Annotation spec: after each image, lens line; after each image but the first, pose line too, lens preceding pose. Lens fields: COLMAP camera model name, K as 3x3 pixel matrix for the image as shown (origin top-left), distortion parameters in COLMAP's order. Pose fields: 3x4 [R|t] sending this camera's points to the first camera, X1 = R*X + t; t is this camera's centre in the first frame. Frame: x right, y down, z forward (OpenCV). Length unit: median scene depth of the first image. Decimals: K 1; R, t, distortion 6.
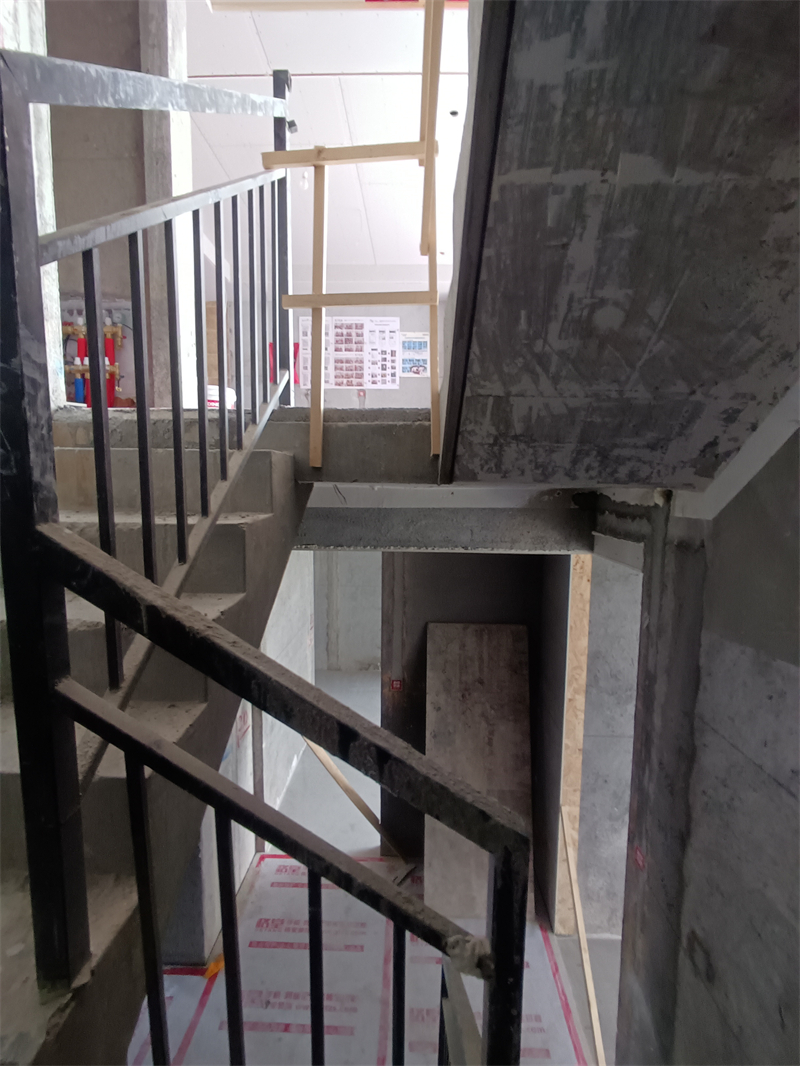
lens RADIAL K [[487.8, 0, 400.5], [0, 487.8, 531.6], [0, 0, 1]] dist [-0.004604, 0.000096]
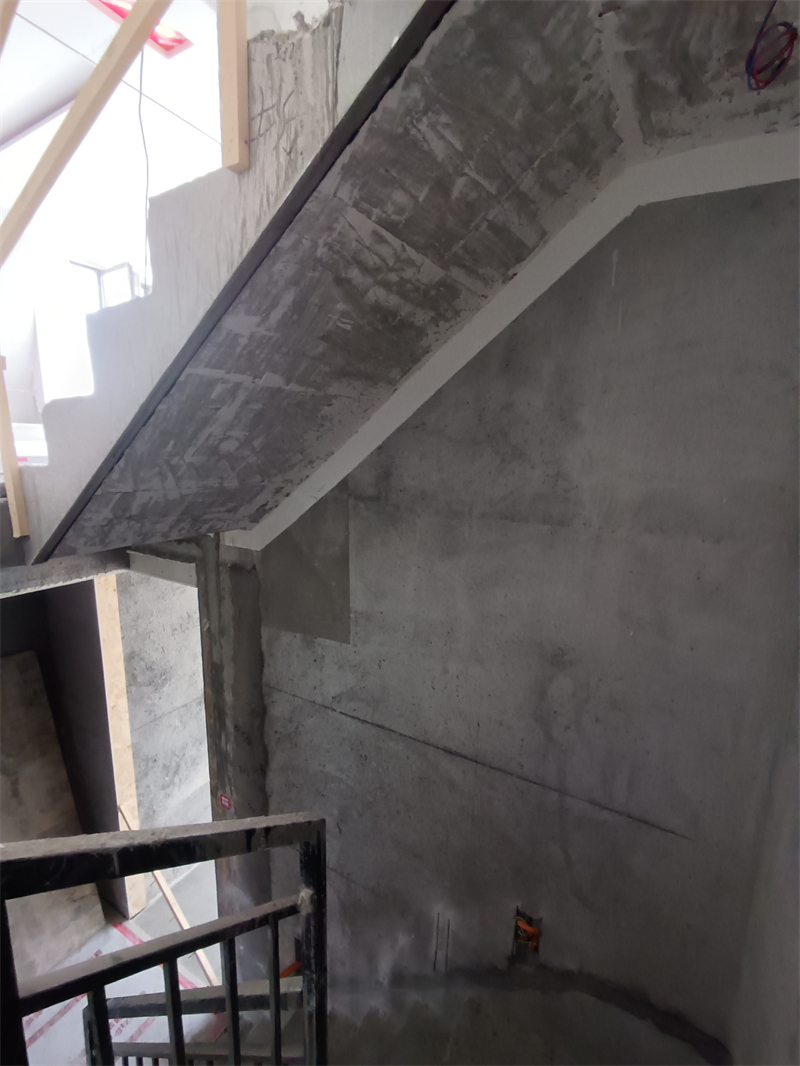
lens RADIAL K [[487.8, 0, 398.3], [0, 487.8, 536.3], [0, 0, 1]] dist [-0.004604, 0.000096]
pose [[0.488626, -0.166294, 0.856499, -0.396134], [0.073103, 0.986020, 0.149737, -0.266259], [-0.869426, -0.010553, 0.493951, -0.050612]]
